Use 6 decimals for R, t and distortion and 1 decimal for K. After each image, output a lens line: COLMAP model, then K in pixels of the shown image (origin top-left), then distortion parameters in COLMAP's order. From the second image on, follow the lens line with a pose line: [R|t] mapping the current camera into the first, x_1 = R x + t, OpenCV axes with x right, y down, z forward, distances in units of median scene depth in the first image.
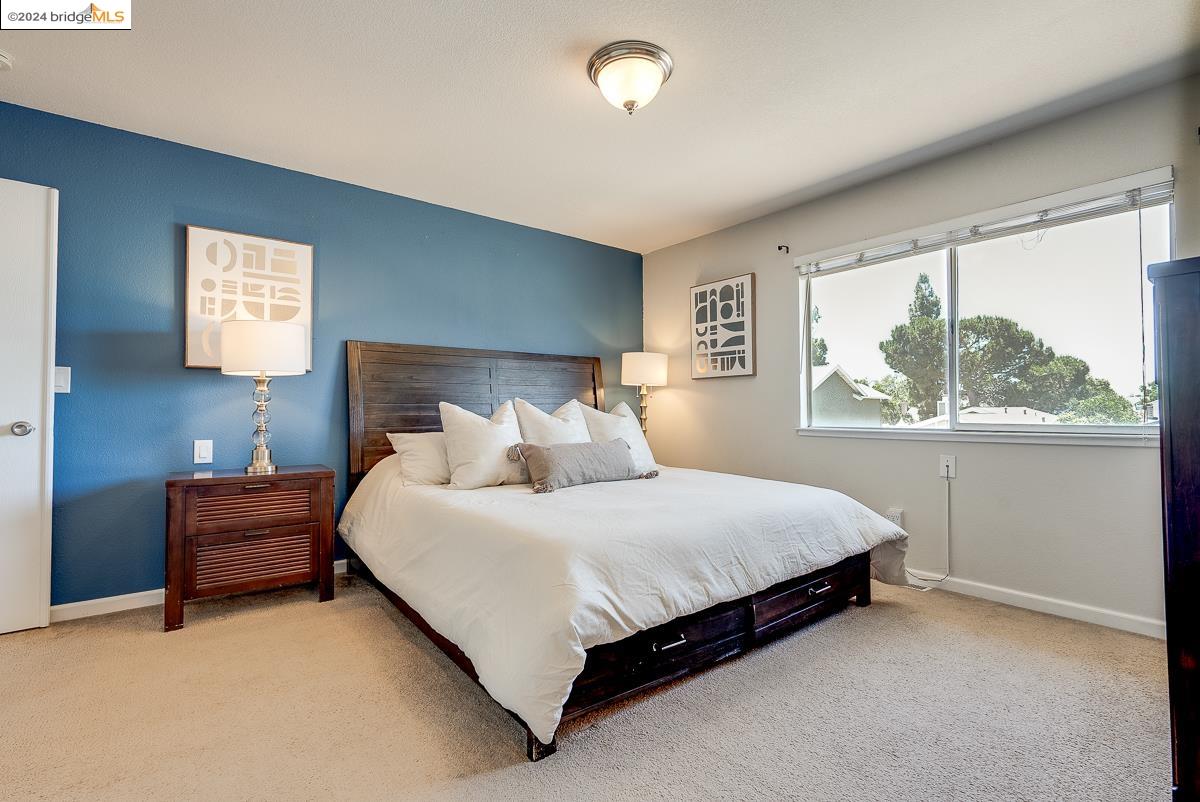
lens RADIAL K [[546.3, 0, 599.5], [0, 546.3, 399.3], [0, 0, 1]] dist [-0.000449, 0.000523]
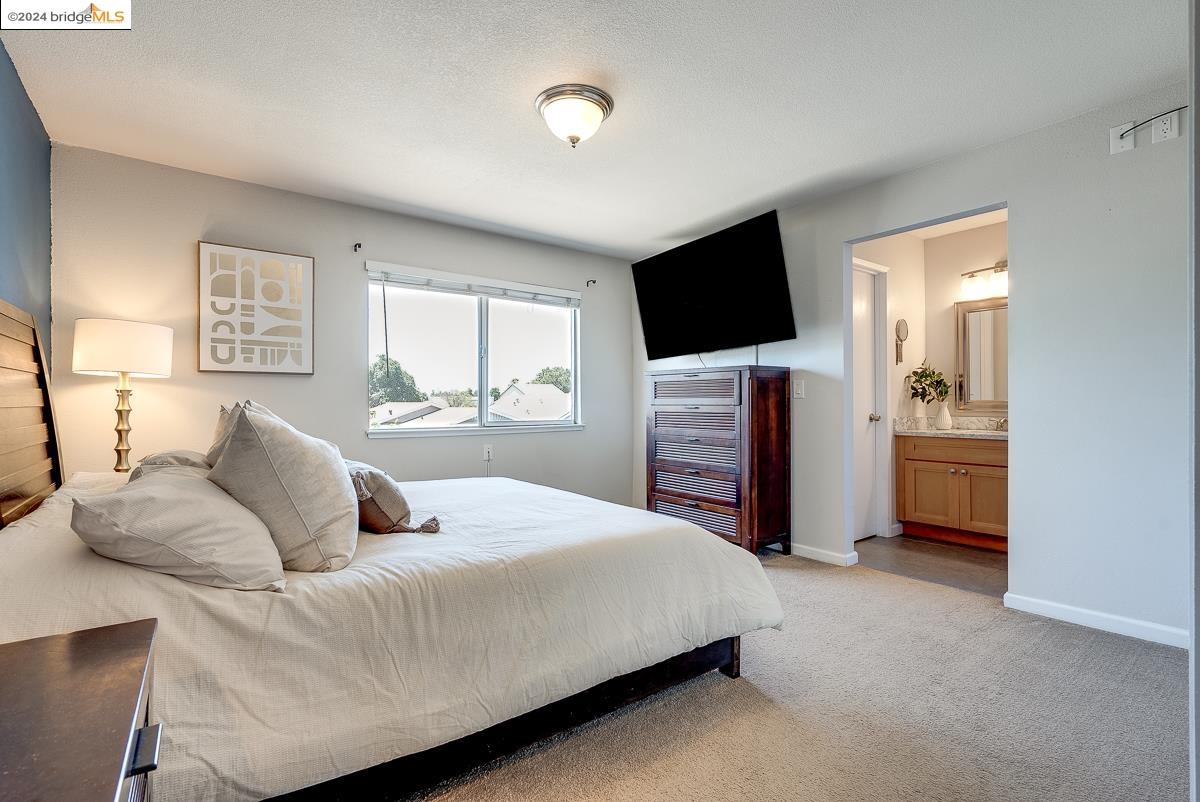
lens RADIAL K [[546.3, 0, 599.5], [0, 546.3, 399.3], [0, 0, 1]] dist [-0.000449, 0.000523]
pose [[0.039345, 0.010130, 0.999174, -0.545778], [-0.022212, 0.999710, -0.009260, -0.005687], [-0.998979, -0.021829, 0.039559, 0.476502]]
